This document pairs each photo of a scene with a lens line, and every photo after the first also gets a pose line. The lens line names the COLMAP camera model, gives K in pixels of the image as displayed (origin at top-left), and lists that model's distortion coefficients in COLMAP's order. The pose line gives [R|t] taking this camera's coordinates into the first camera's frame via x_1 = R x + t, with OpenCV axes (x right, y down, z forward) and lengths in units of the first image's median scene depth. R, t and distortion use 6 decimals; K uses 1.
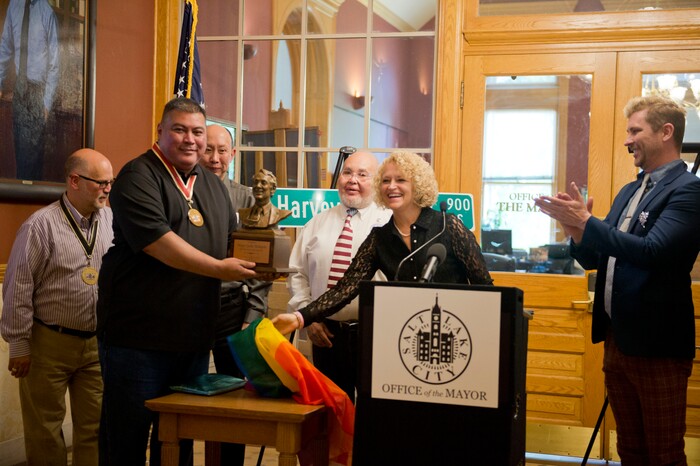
lens RADIAL K [[1059.5, 0, 349.6], [0, 1059.5, 233.3], [0, 0, 1]] dist [0.131576, 0.001141]
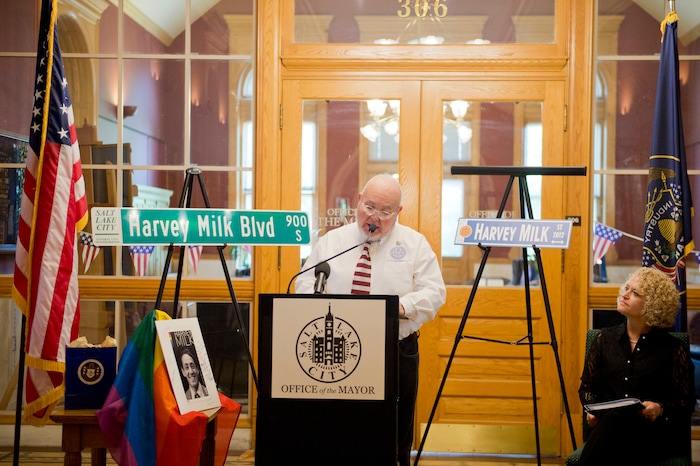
lens RADIAL K [[1111.9, 0, 350.1], [0, 1111.9, 232.9], [0, 0, 1]] dist [0.139319, -0.044196]
pose [[0.968485, -0.016338, 0.248534, -0.182675], [0.018632, 0.999803, -0.006882, -0.009383], [-0.248373, 0.011296, 0.968599, -0.156914]]
